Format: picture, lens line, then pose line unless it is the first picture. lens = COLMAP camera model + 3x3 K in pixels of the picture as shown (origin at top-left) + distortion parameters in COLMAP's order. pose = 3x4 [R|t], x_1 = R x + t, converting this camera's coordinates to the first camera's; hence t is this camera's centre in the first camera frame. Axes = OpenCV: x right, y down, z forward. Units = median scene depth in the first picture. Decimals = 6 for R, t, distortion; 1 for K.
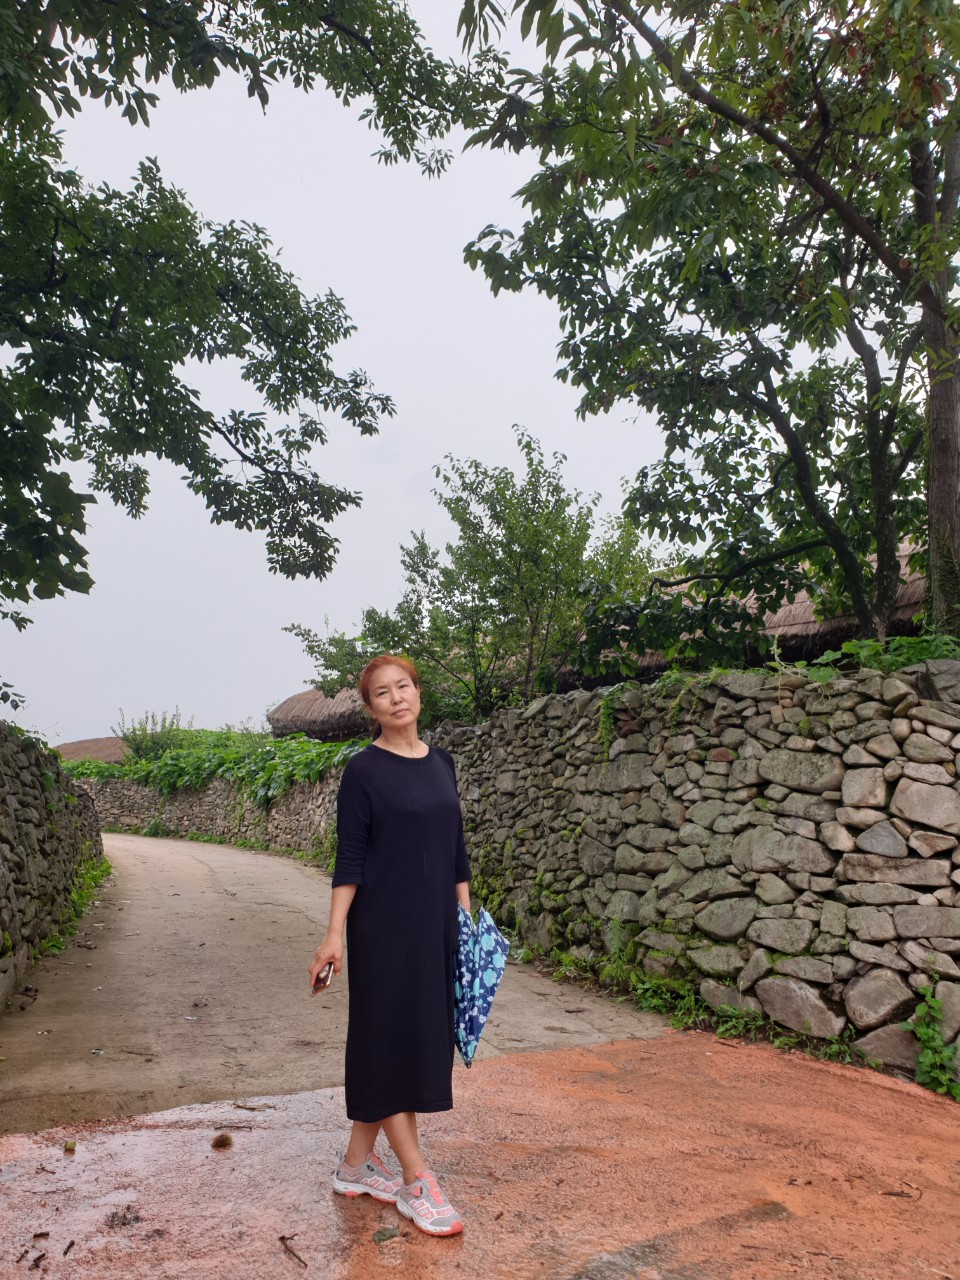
lens RADIAL K [[1038.8, 0, 470.7], [0, 1038.8, 649.2], [0, 0, 1]] dist [0.063580, -0.067956]
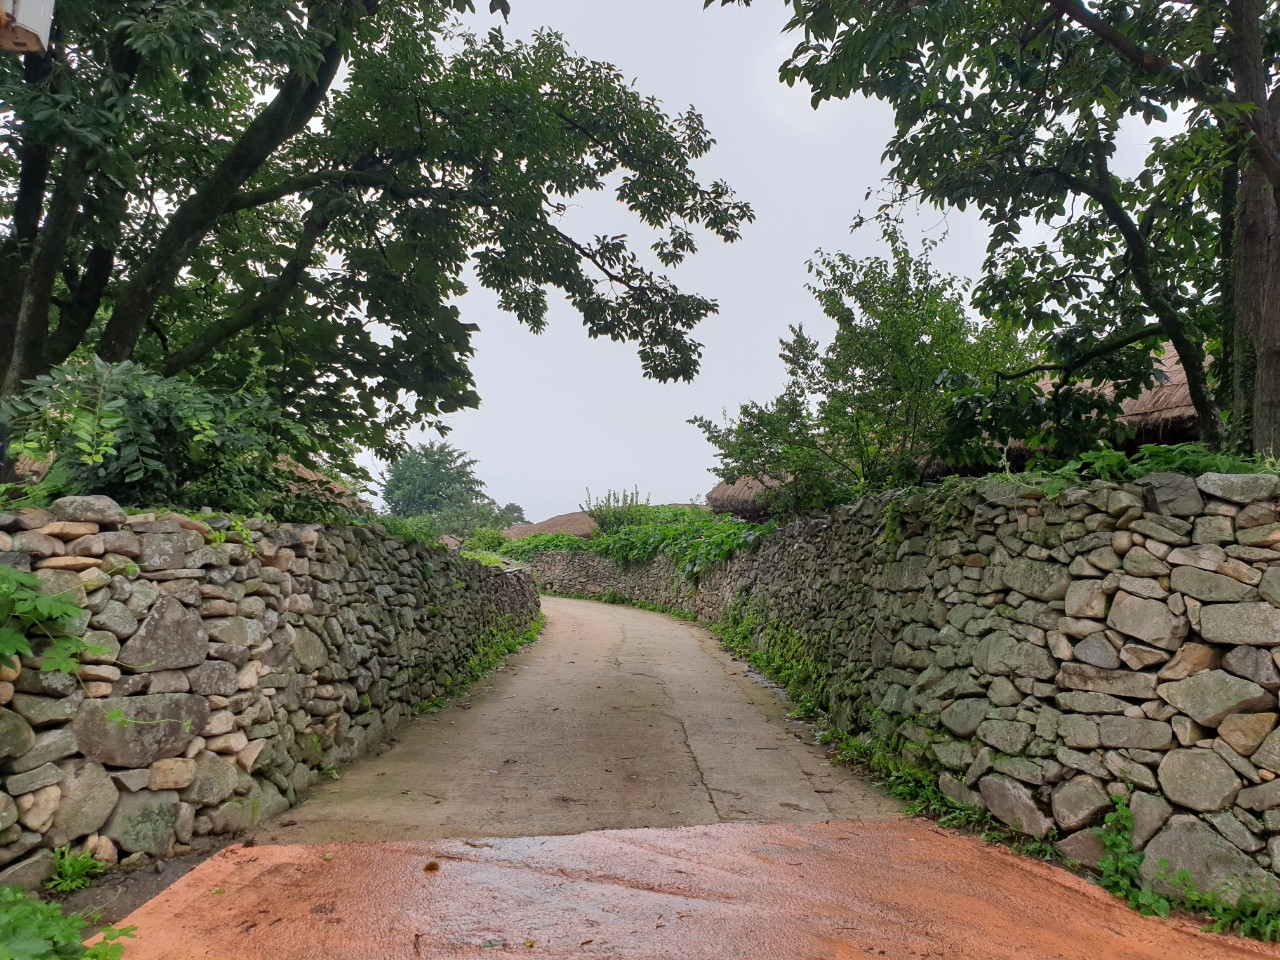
lens RADIAL K [[1038.8, 0, 643.6], [0, 1038.8, 473.2], [0, 0, 1]] dist [0.063580, -0.067956]
pose [[0.950393, -0.015482, -0.310666, 0.169626], [0.033095, 0.998124, 0.051505, -0.033664], [0.309286, -0.059232, 0.949123, -0.055786]]
